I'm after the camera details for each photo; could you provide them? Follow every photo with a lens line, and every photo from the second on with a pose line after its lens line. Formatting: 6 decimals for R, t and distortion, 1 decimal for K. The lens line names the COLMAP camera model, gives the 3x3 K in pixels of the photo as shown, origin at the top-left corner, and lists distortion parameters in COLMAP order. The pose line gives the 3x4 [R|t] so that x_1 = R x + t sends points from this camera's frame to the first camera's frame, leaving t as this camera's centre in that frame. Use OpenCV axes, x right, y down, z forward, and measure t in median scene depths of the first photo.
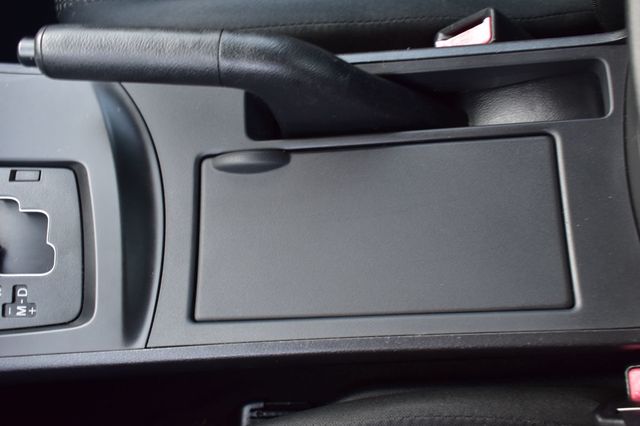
lens RADIAL K [[665.1, 0, 320.0], [0, 665.1, 213.0], [0, 0, 1]] dist [-0.003724, -0.004556]
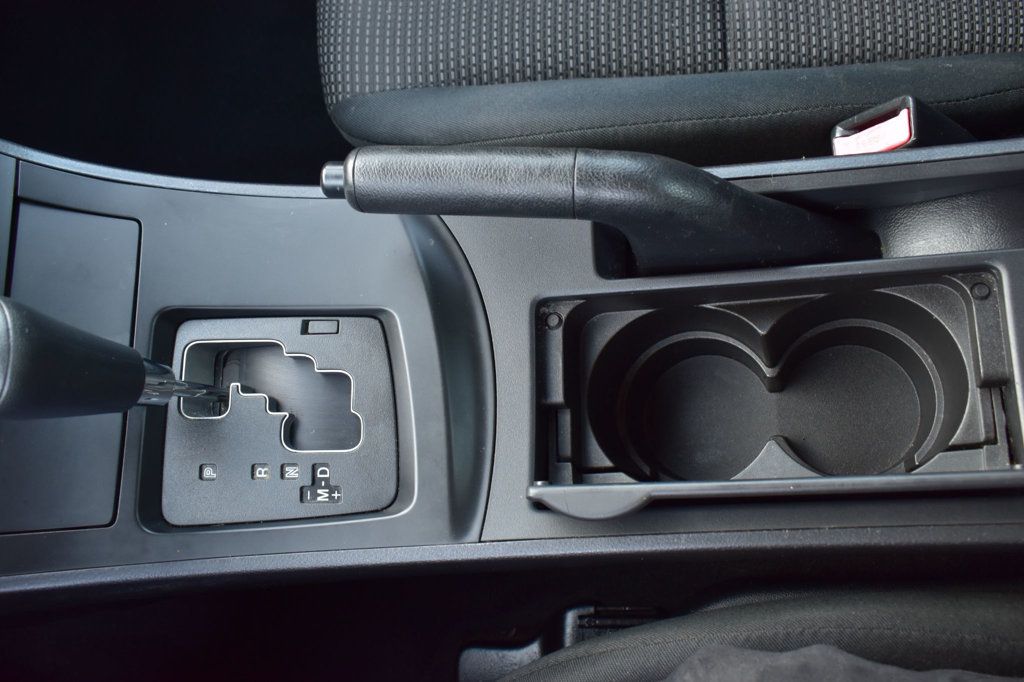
lens RADIAL K [[1013.7, 0, 512.0], [0, 1013.7, 341.0], [0, 0, 1]] dist [-0.008375, -0.004909]
pose [[0.997164, -0.010375, -0.074543, -0.122502], [0.012464, 0.999541, 0.027620, -0.071828], [0.074222, -0.028471, 0.996835, -0.211455]]
